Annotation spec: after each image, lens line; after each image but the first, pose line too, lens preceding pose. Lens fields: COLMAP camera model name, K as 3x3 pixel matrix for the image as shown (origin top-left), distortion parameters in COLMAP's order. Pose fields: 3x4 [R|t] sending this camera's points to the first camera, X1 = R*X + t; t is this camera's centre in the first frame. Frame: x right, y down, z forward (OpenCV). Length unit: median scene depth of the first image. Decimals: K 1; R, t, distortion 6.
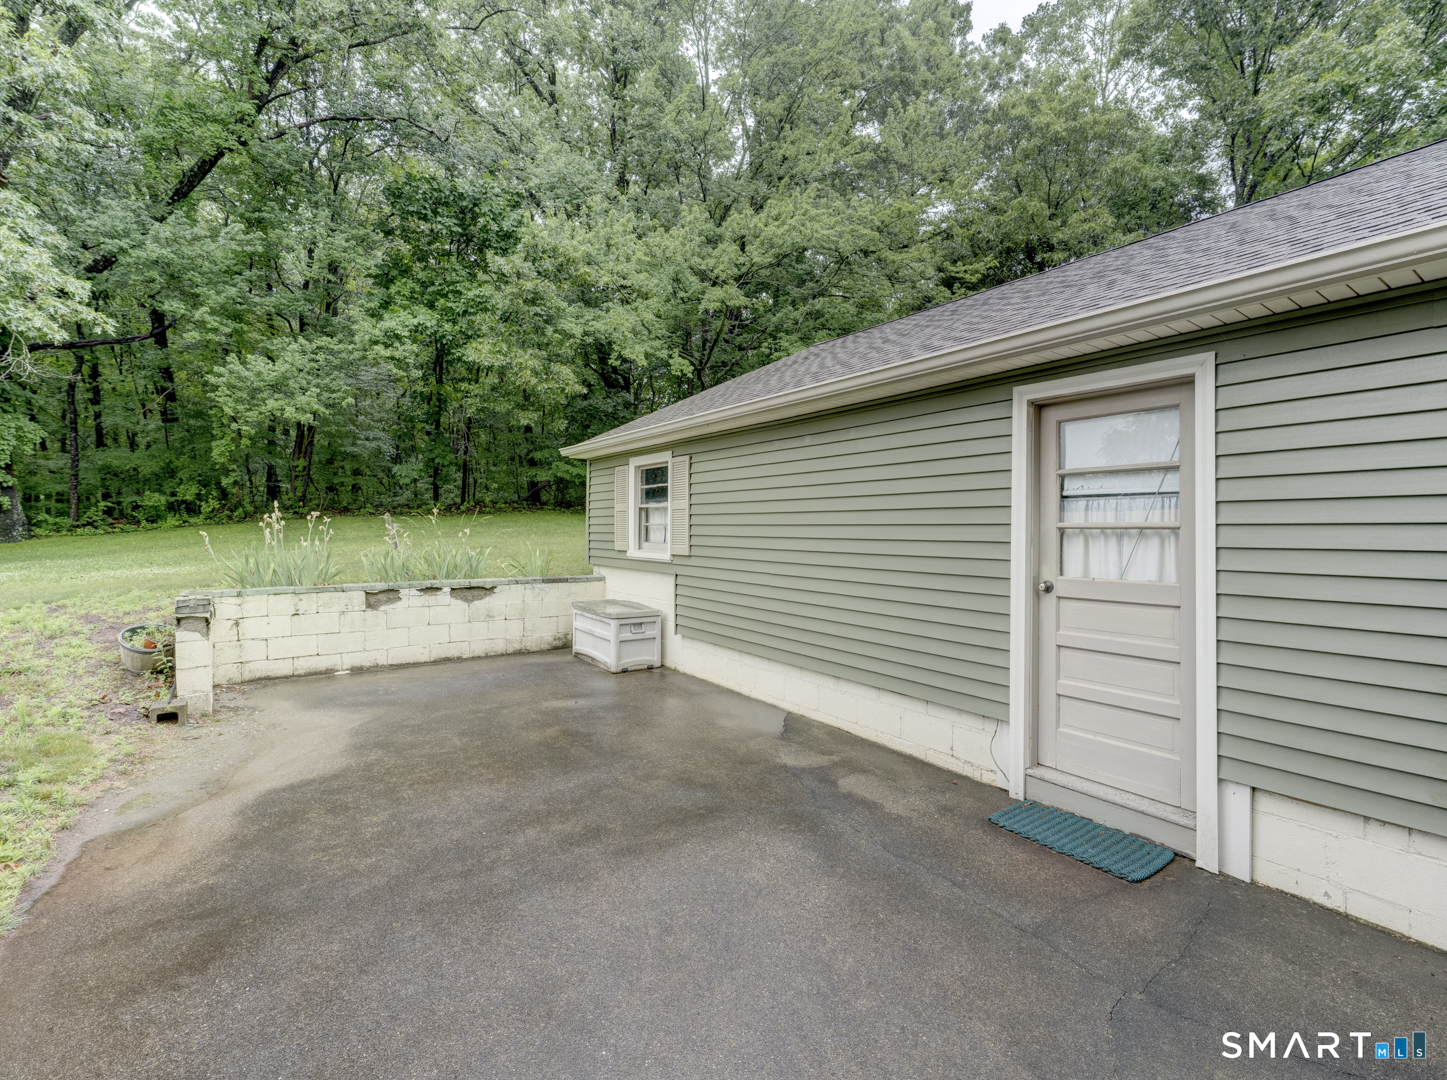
lens RADIAL K [[673.5, 0, 716.7], [0, 673.5, 547.2], [0, 0, 1]] dist [0.000139, 0.000405]
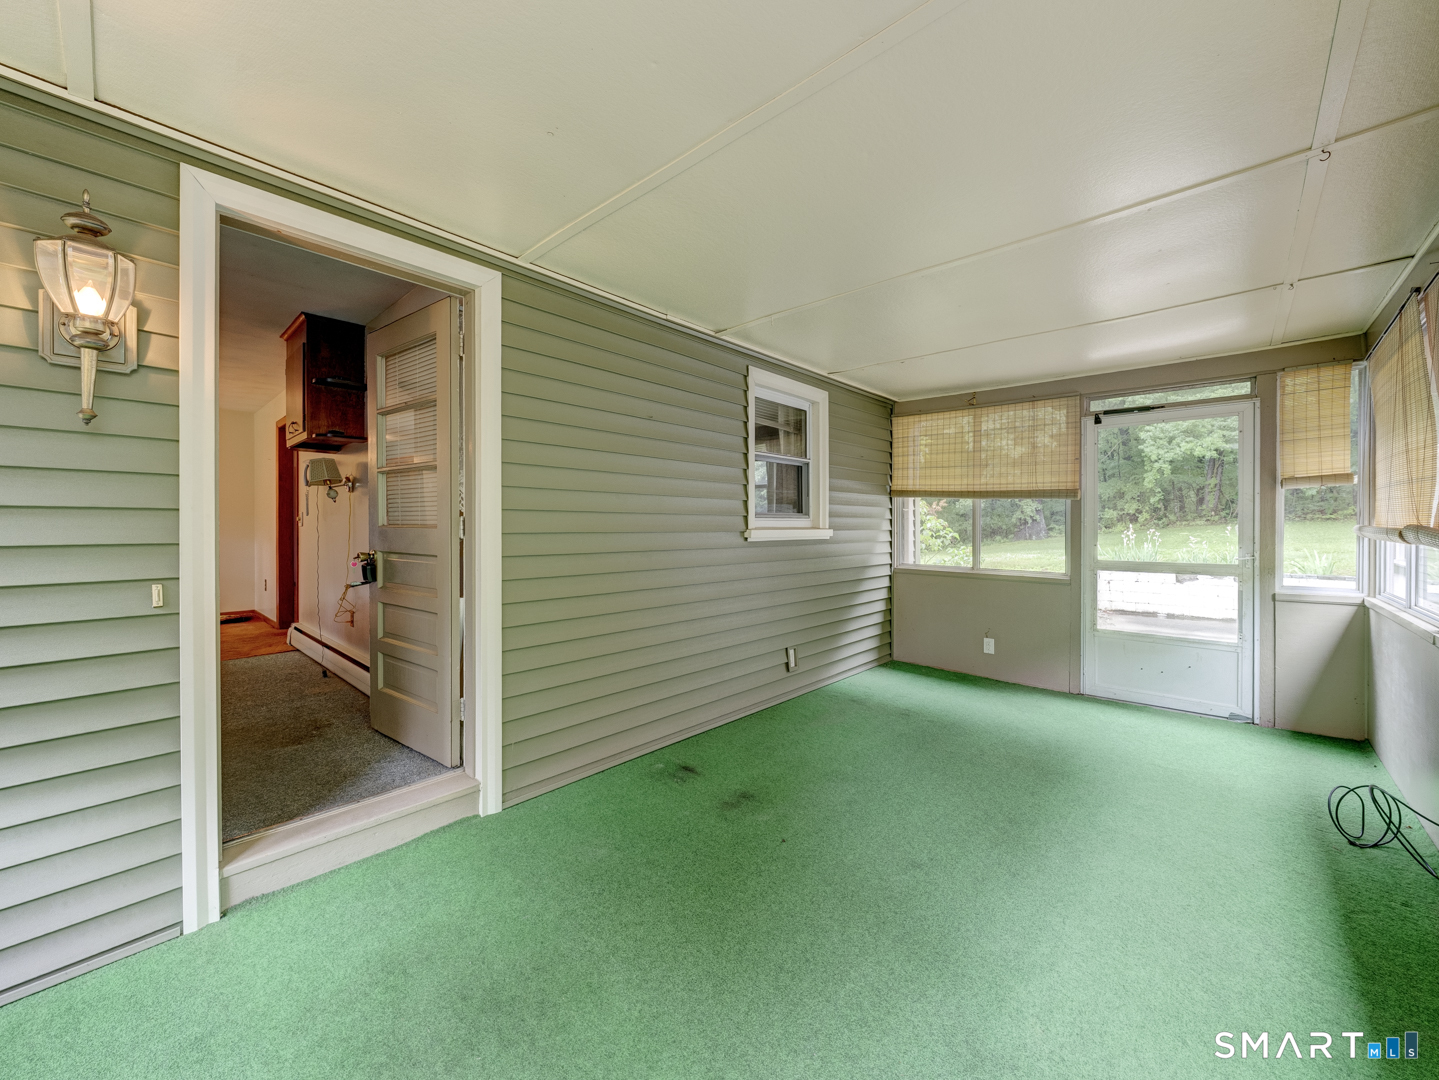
lens RADIAL K [[557.7, 0, 717.8], [0, 557.7, 528.5], [0, 0, 1]] dist [-0.007268, 0.000602]
pose [[0.222545, 0.000663, -0.974922, 0.264616], [-0.024471, 0.999689, -0.004907, -0.006931], [0.974615, 0.024949, 0.222492, -0.217300]]
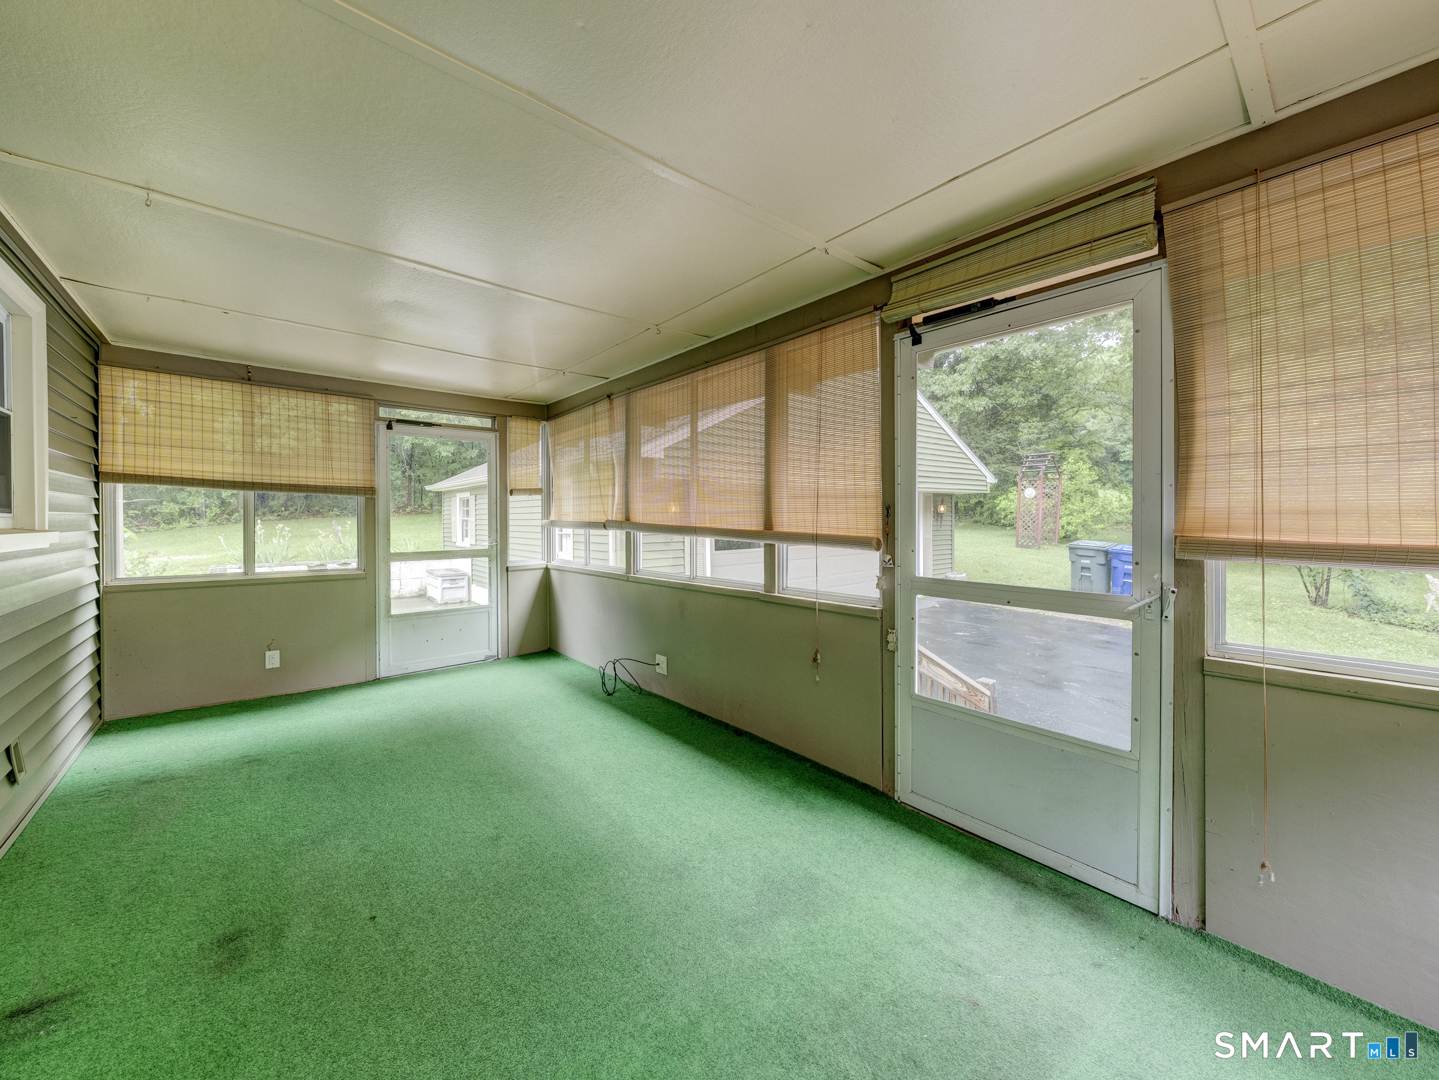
lens RADIAL K [[557.7, 0, 715.9], [0, 557.7, 518.4], [0, 0, 1]] dist [-0.007268, 0.000602]
pose [[0.994844, -0.011768, 0.100736, 0.194415], [0.014183, 0.999628, -0.023290, -0.006473], [-0.100425, 0.024599, 0.994641, -0.284085]]
